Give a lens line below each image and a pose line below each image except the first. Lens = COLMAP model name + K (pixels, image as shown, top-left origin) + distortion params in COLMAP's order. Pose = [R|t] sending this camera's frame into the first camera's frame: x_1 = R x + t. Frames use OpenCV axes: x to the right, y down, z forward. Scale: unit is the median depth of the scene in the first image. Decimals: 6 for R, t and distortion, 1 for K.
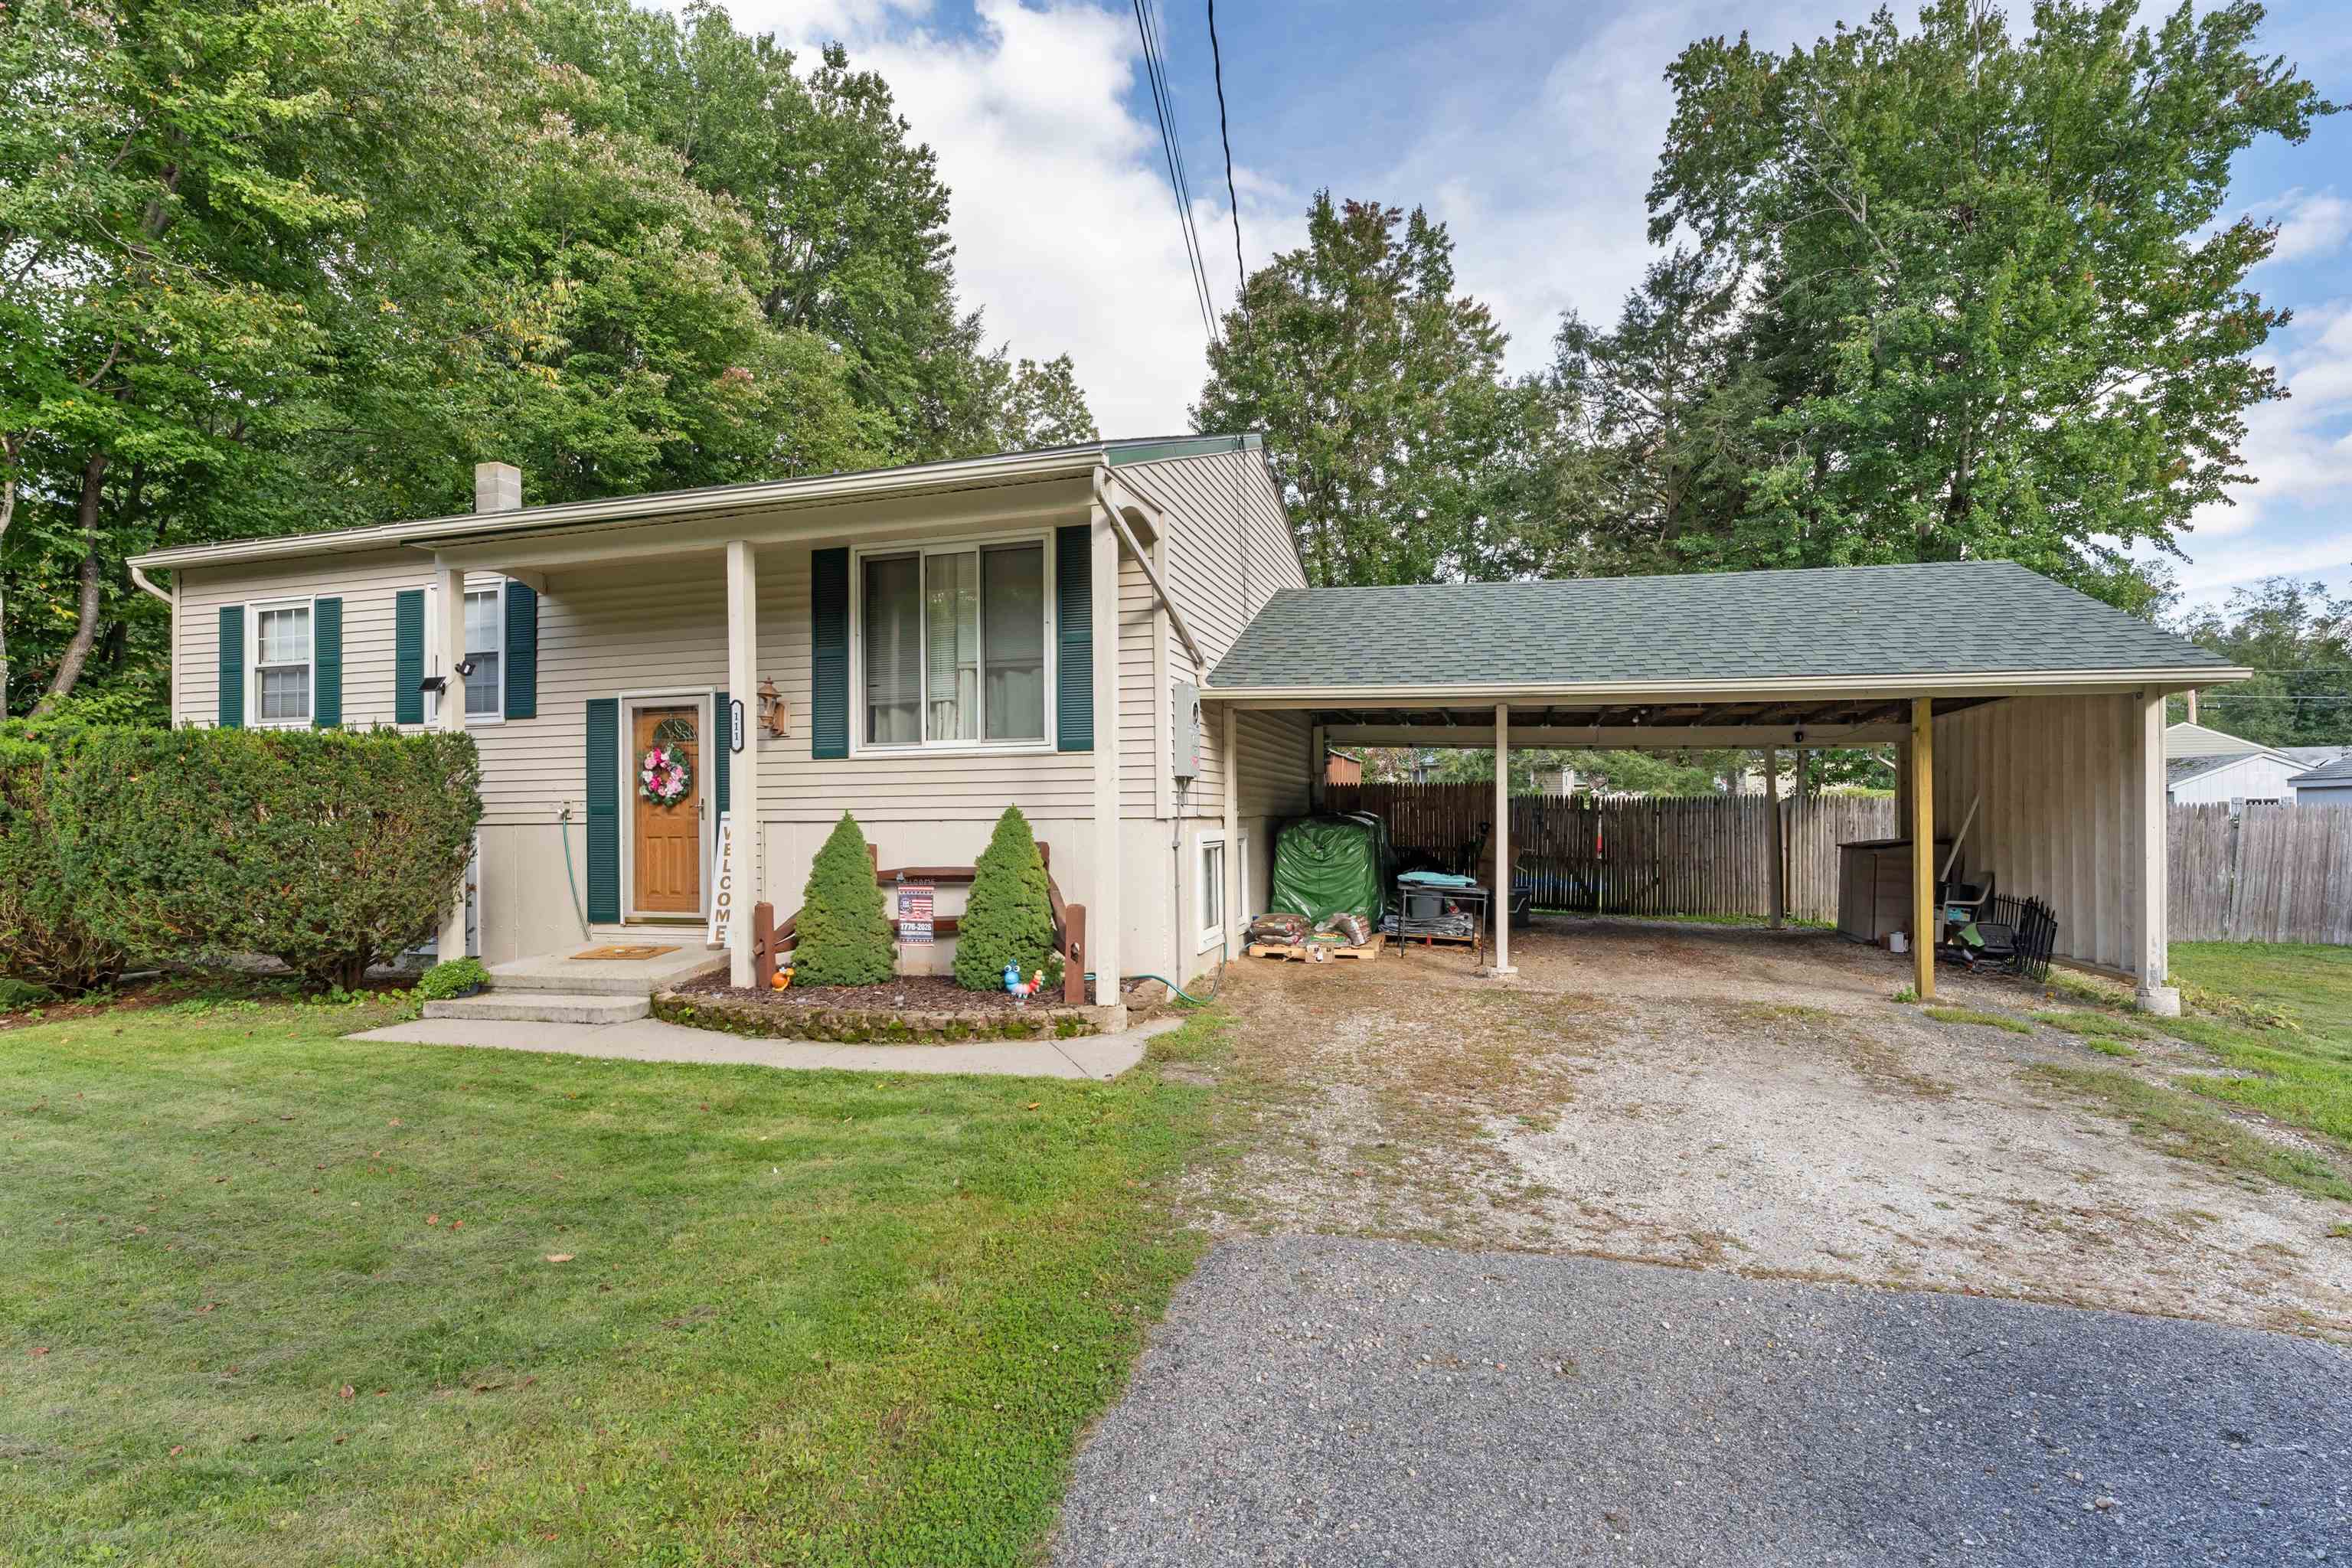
lens RADIAL K [[1147.2, 0, 1176.0], [0, 1147.2, 784.0], [0, 0, 1]] dist [-0.003770, 0.000122]
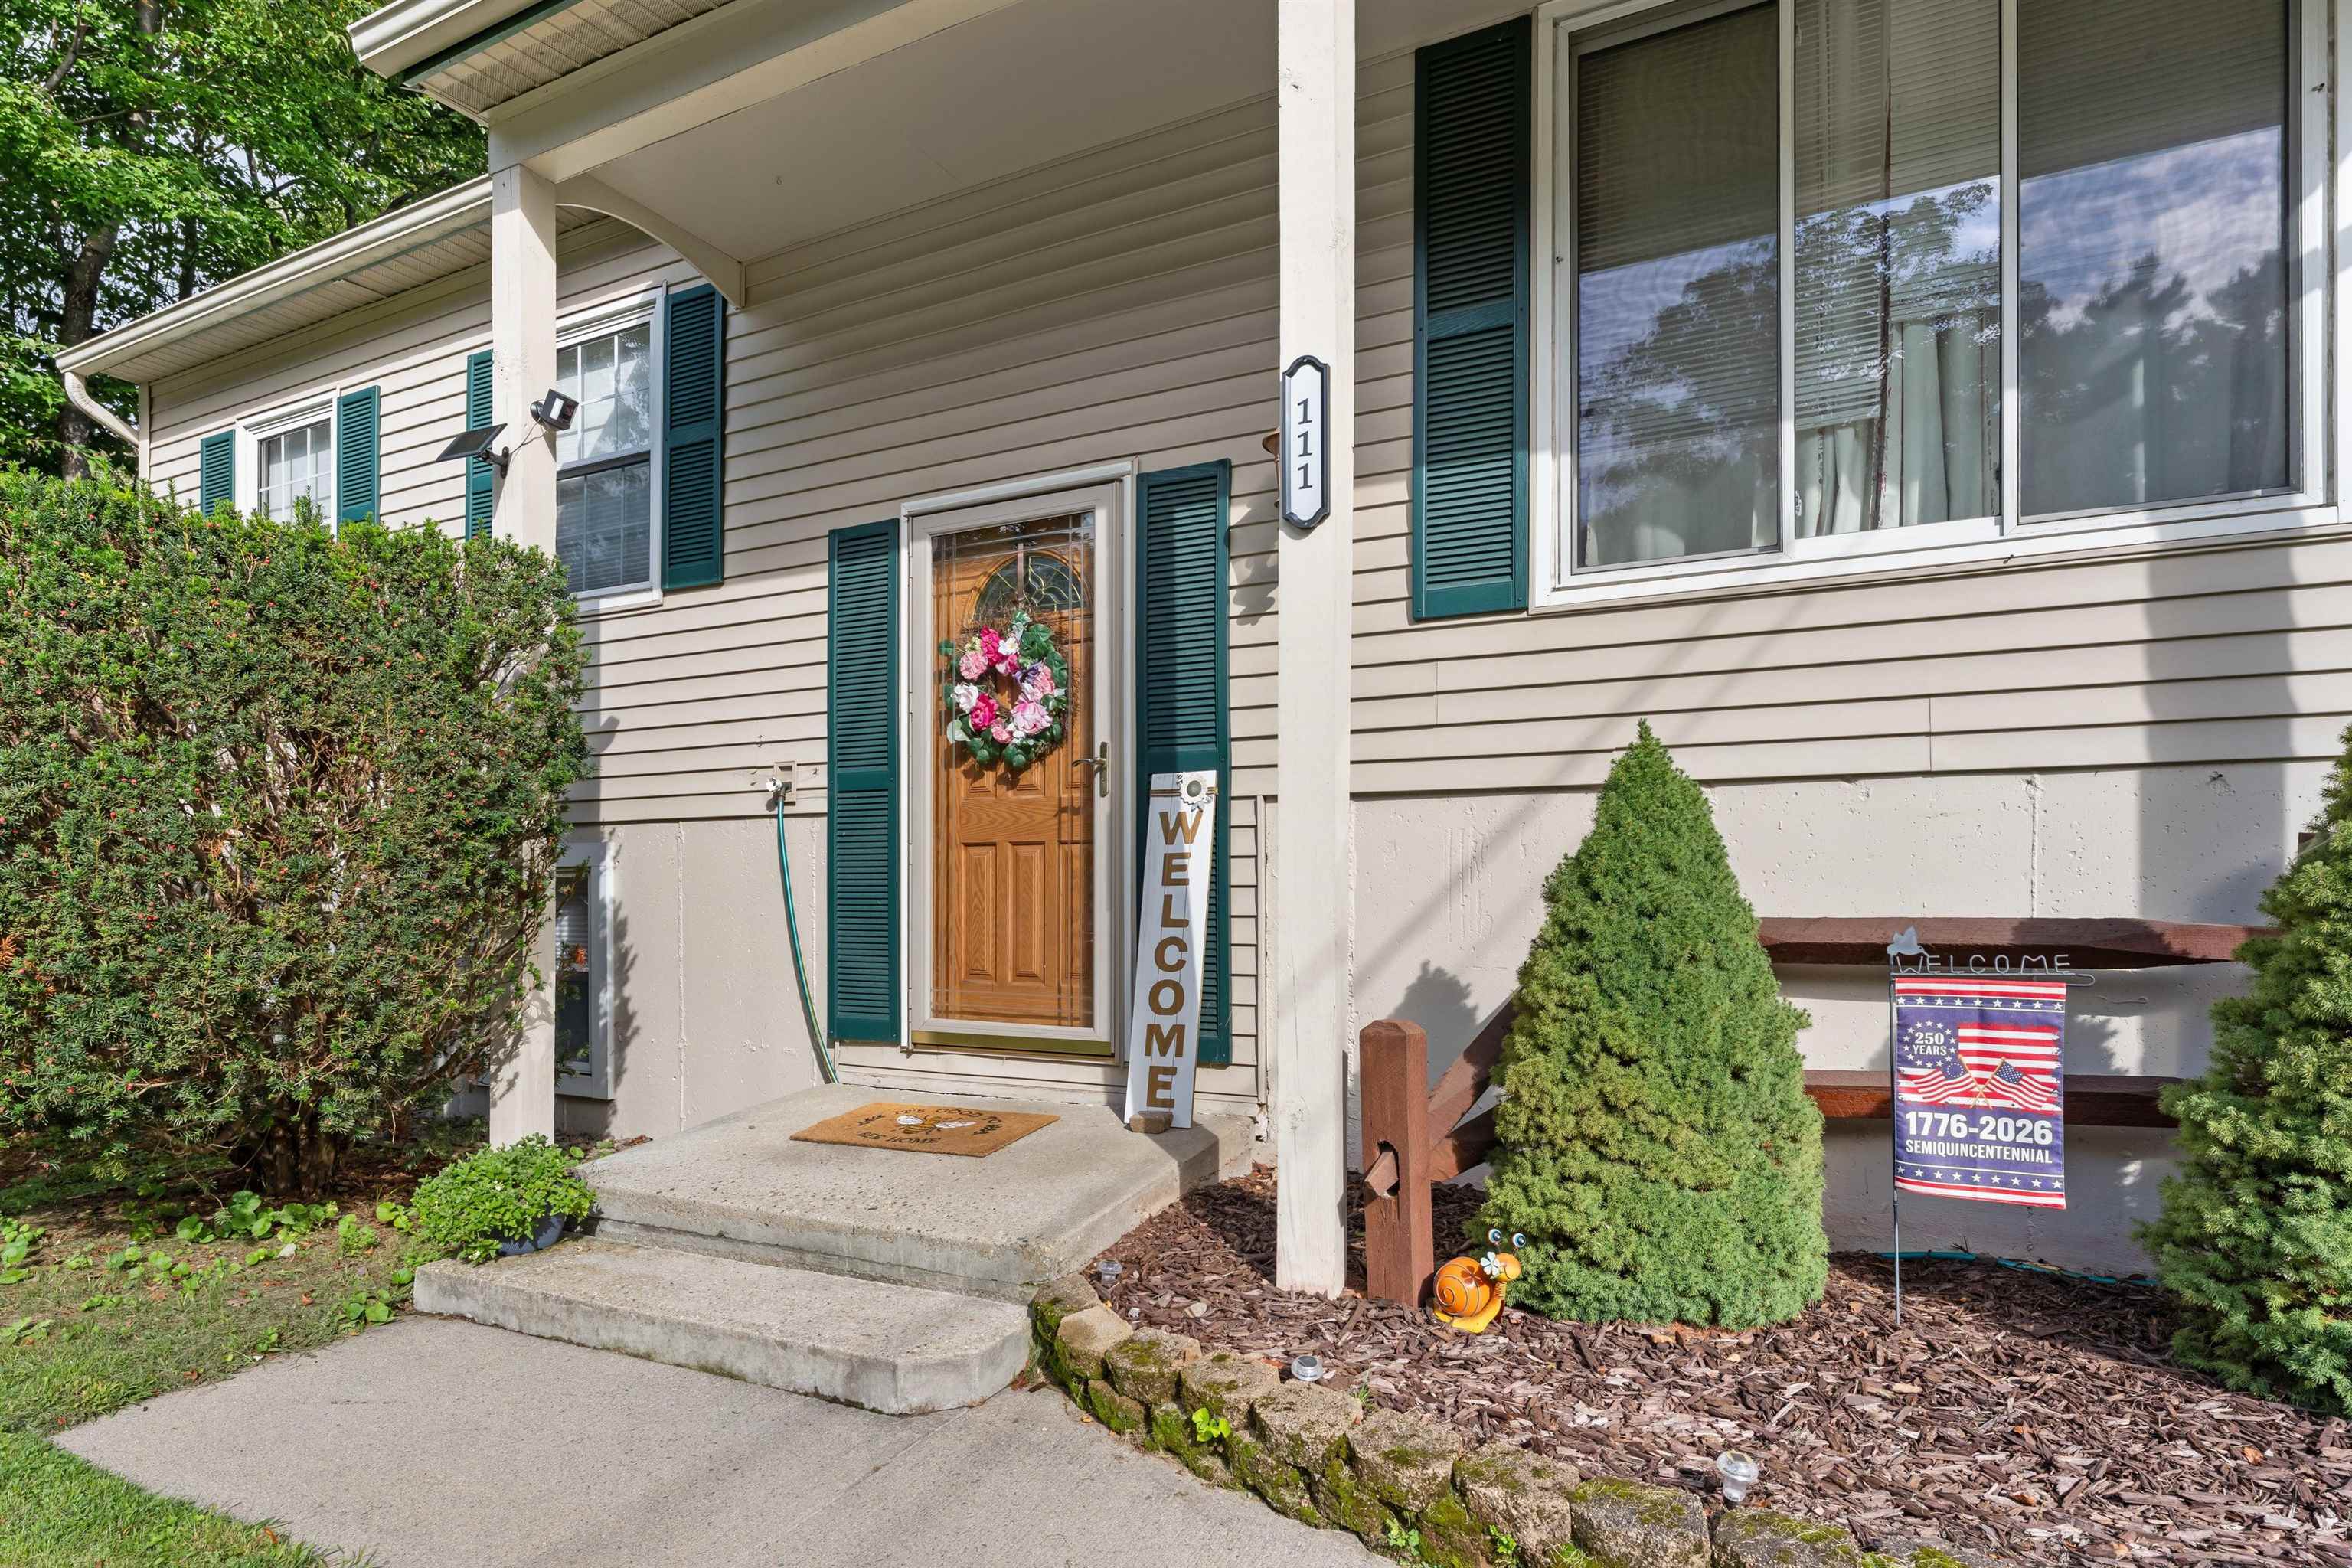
lens RADIAL K [[1260.3, 0, 1176.4], [0, 1260.3, 868.6], [0, 0, 1]] dist [0.001684, -0.000476]
pose [[0.983330, 0.009248, -0.181593, -0.302692], [-0.008129, 0.999943, 0.006902, 0.052176], [0.181647, -0.005311, 0.983349, 0.563882]]
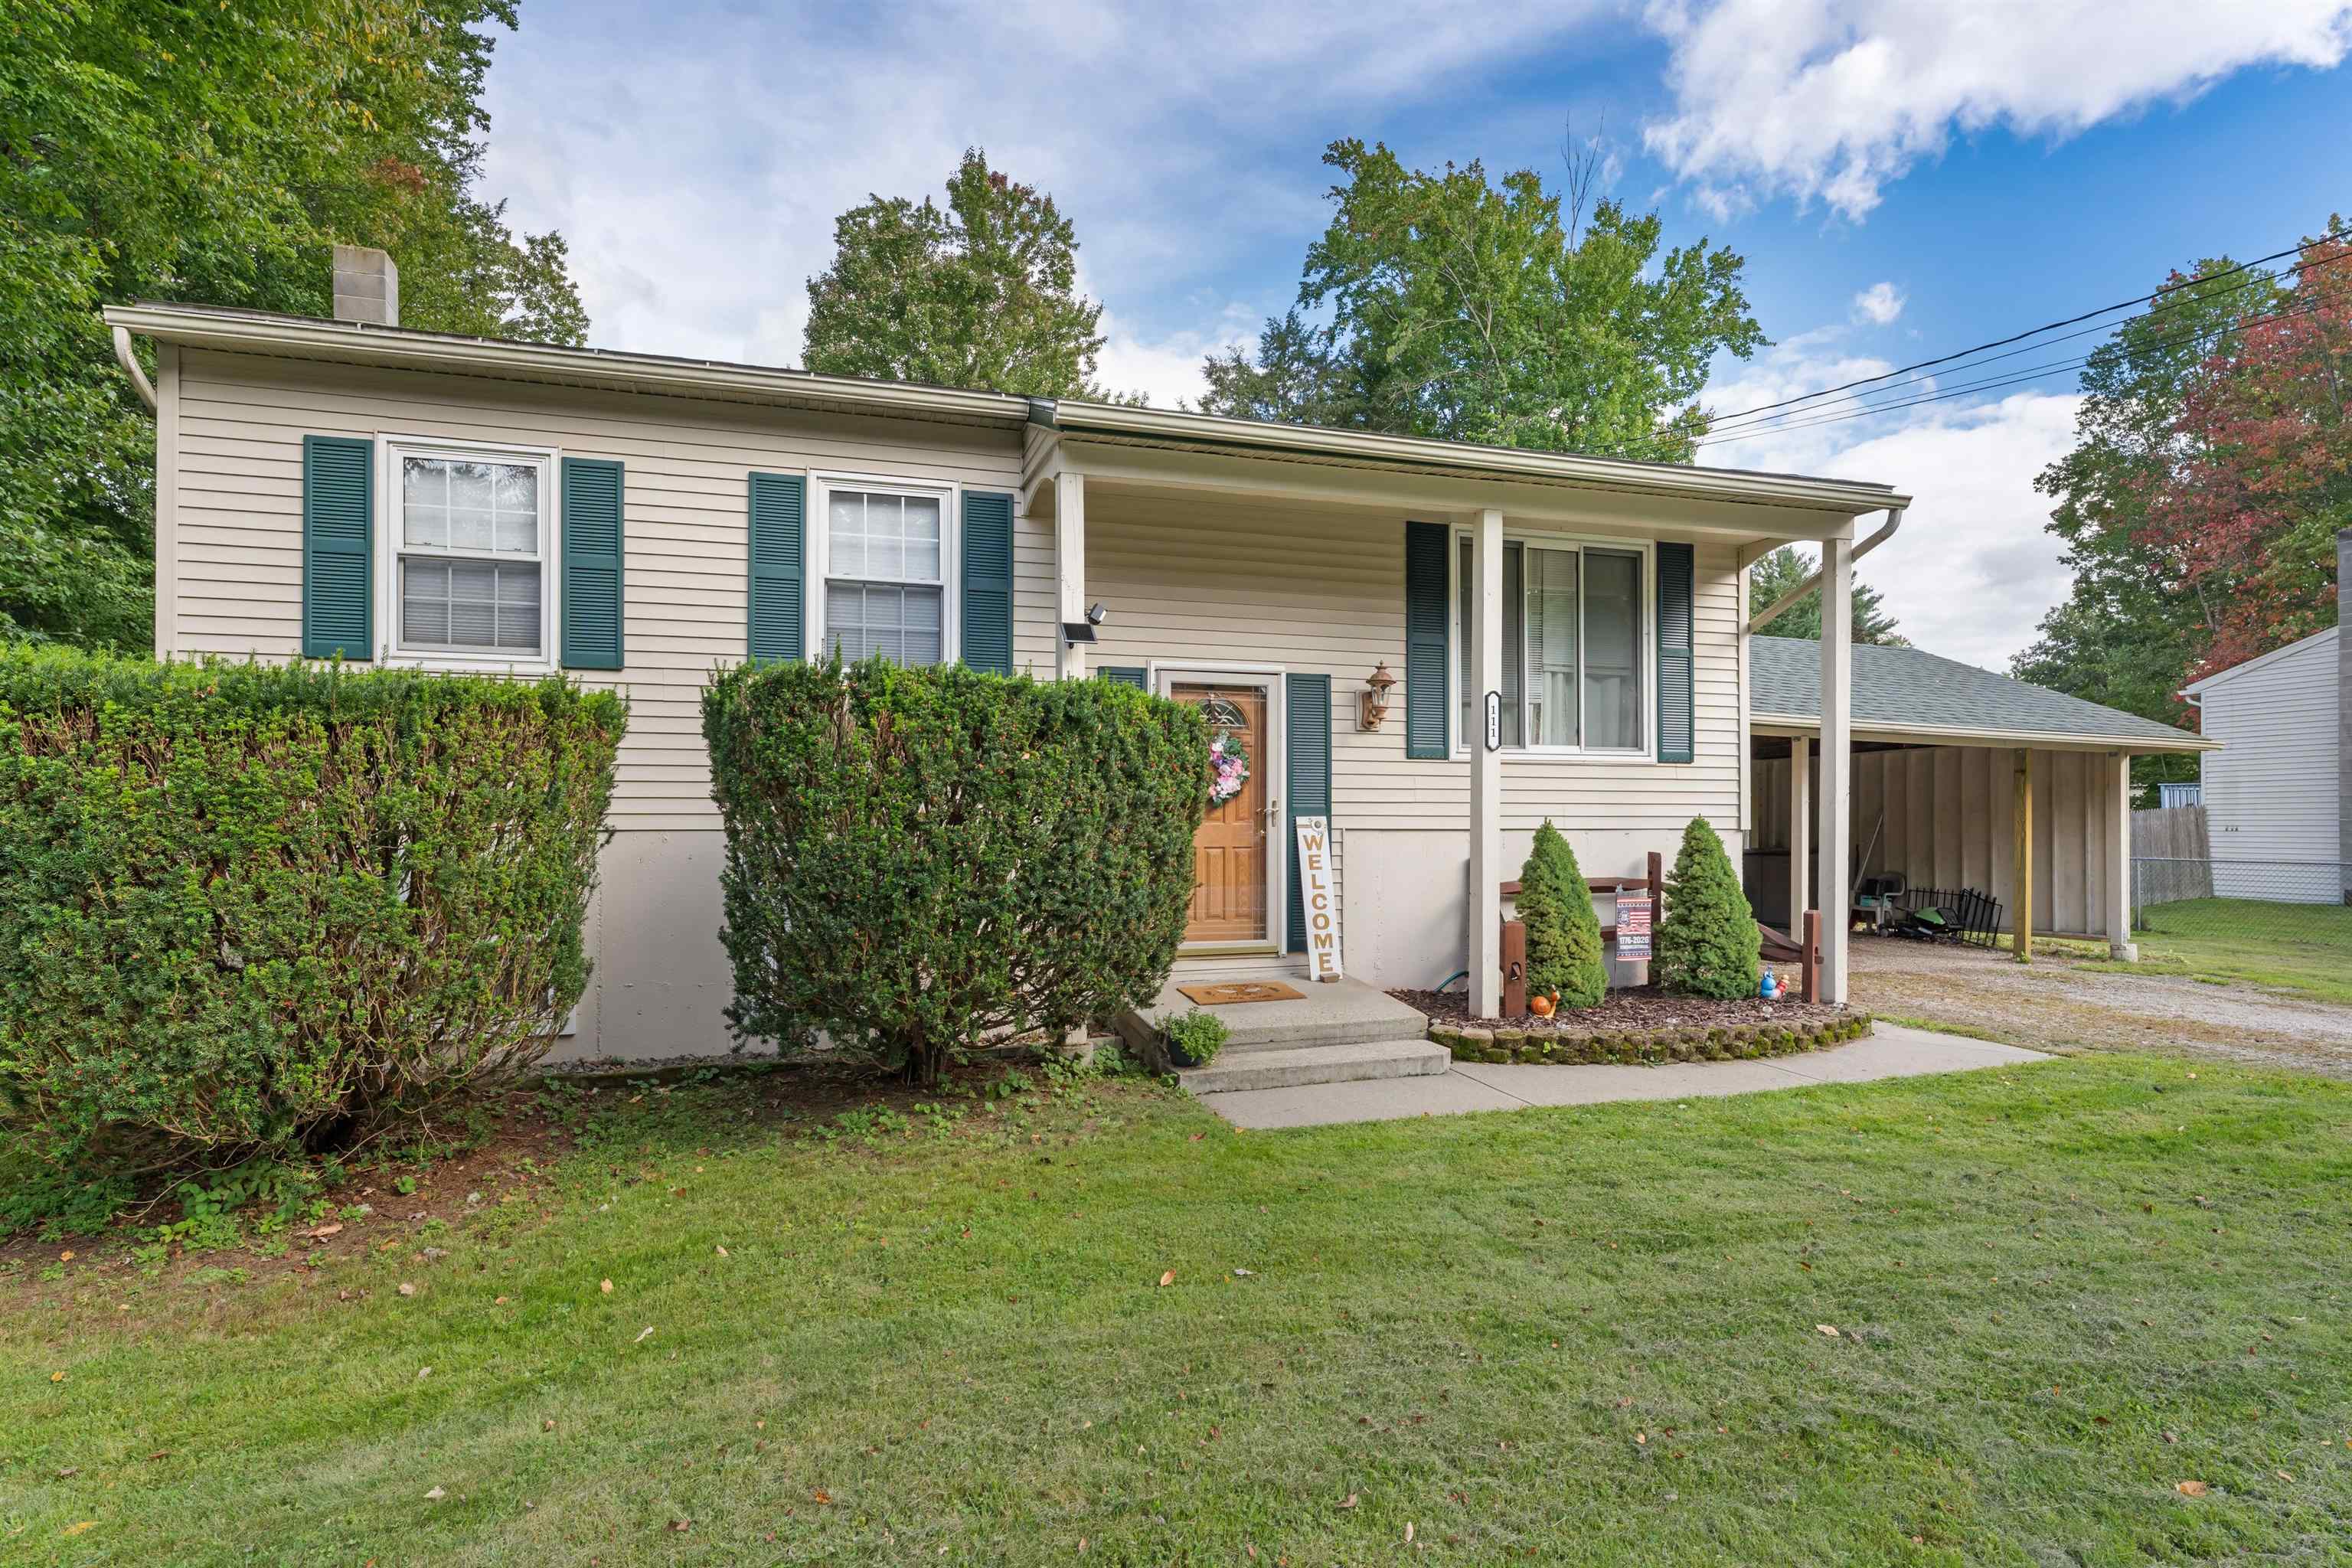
lens RADIAL K [[1212.2, 0, 1176.0], [0, 1212.2, 784.0], [0, 0, 1]] dist [-0.000265, -0.000567]
pose [[0.822877, 0.027796, 0.567540, -0.945719], [-0.025741, 0.999601, -0.011635, 0.012465], [-0.567636, -0.005035, 0.823264, 0.319720]]
